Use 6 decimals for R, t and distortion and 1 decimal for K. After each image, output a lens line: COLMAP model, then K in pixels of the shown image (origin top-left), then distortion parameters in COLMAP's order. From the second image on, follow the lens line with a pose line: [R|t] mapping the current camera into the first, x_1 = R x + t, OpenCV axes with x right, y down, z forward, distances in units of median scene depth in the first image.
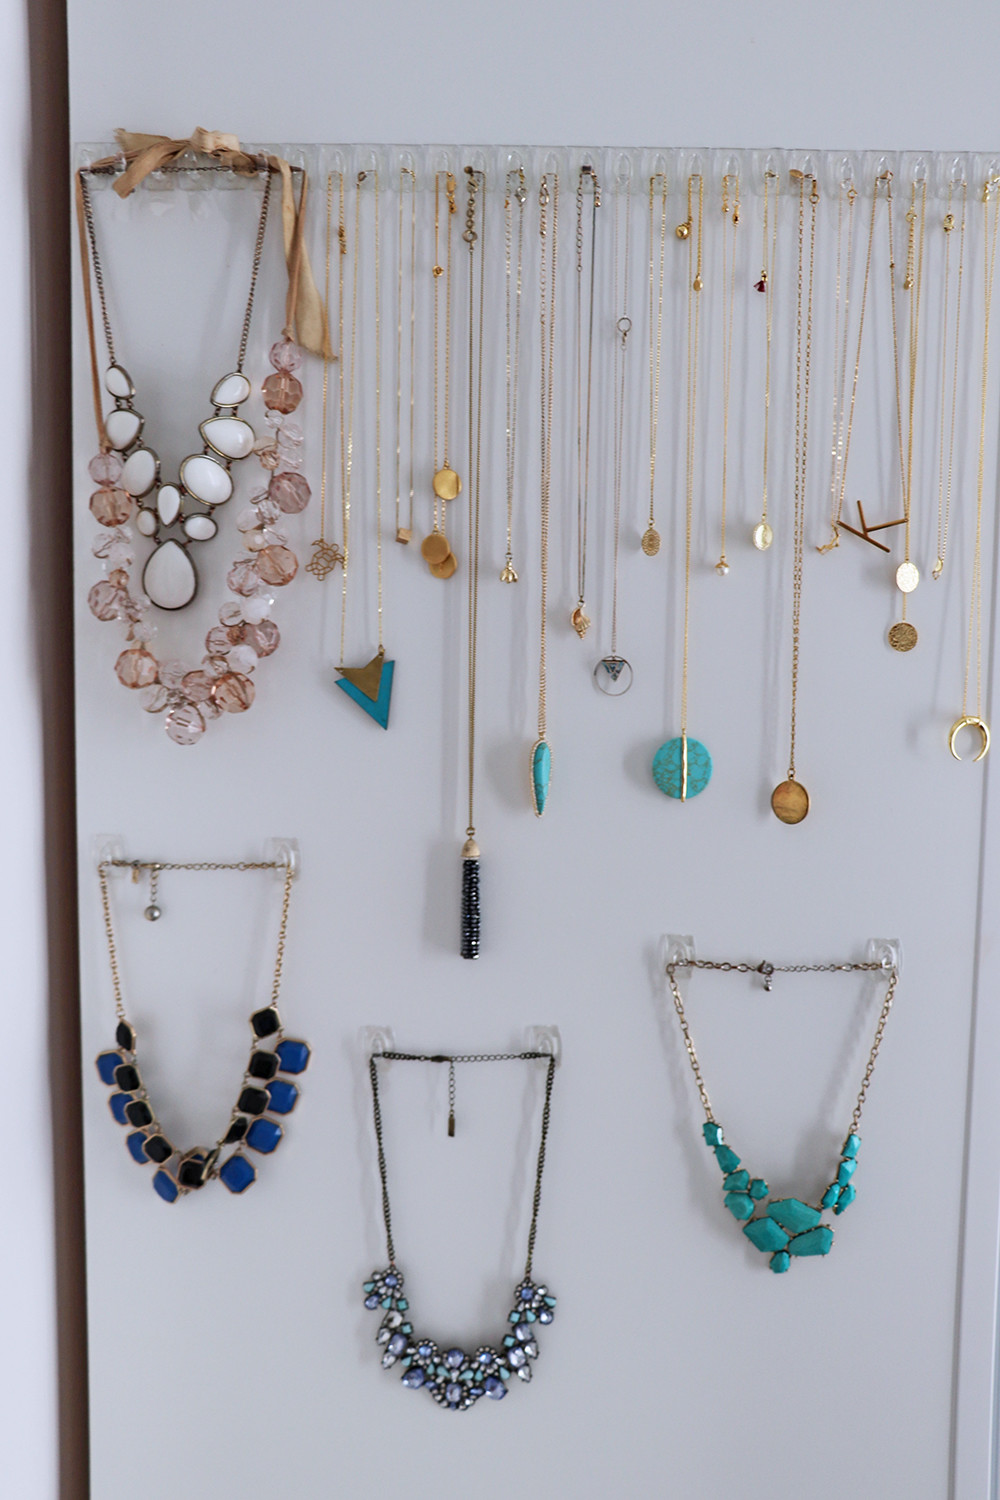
lens RADIAL K [[1445.5, 0, 500.0], [0, 1445.5, 750.0], [0, 0, 1]] dist [-0.011254, -0.003870]
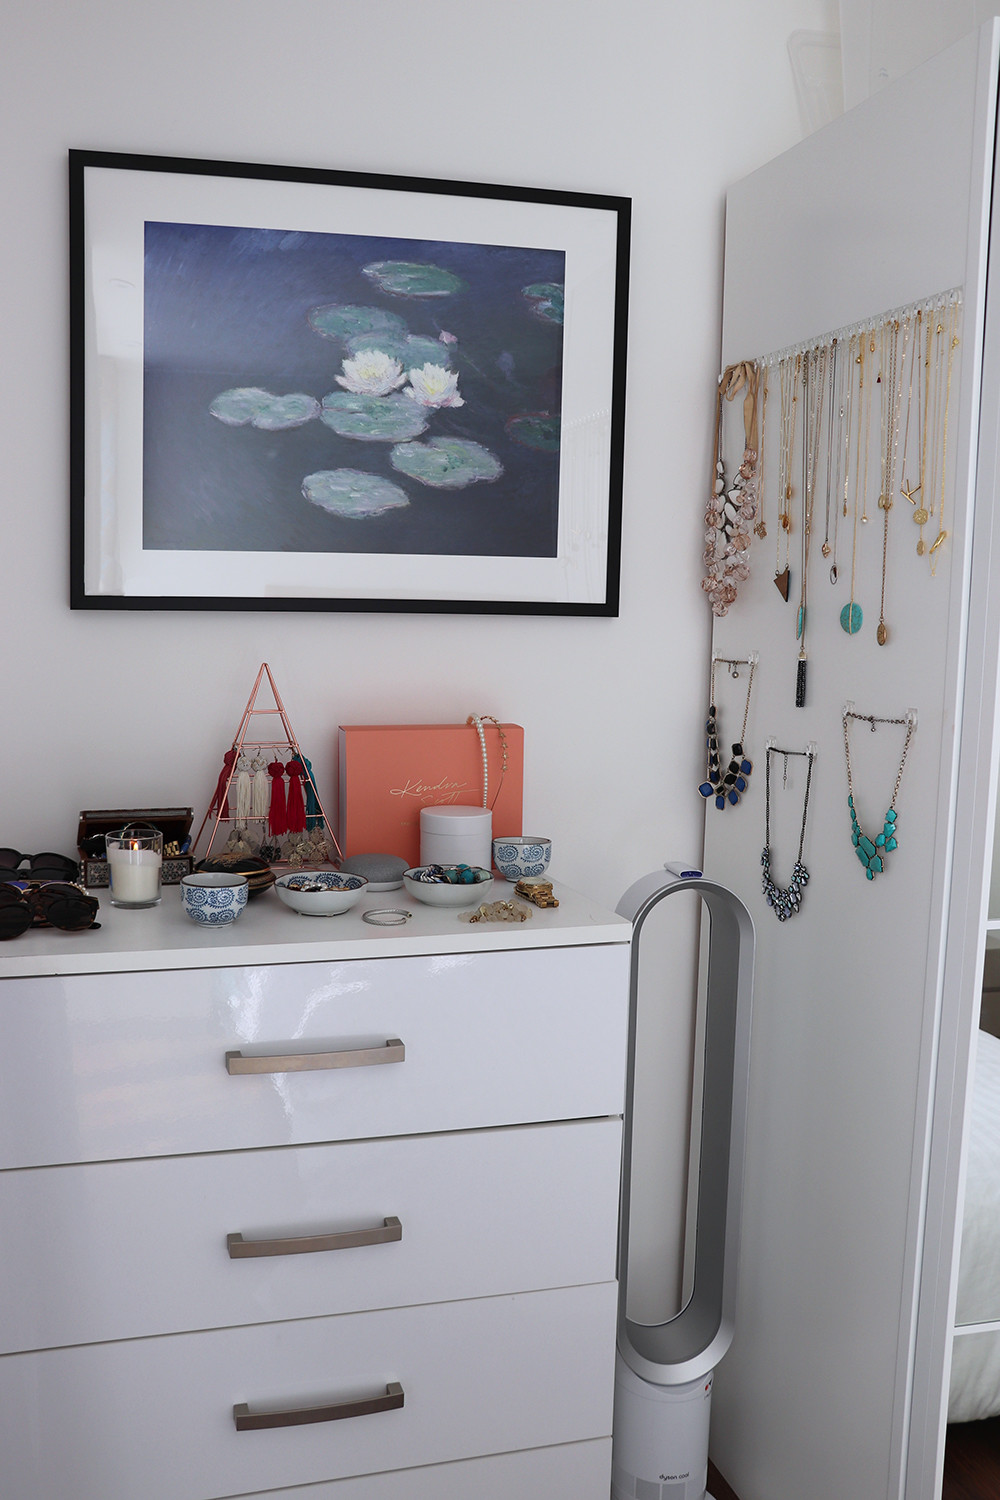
lens RADIAL K [[1445.5, 0, 500.0], [0, 1445.5, 750.0], [0, 0, 1]] dist [-0.011254, -0.003870]
pose [[0.285452, 0.061563, -0.956414, 1.946881], [-0.116601, 0.992752, 0.029102, 0.195859], [0.951274, 0.103212, 0.290561, -0.053753]]
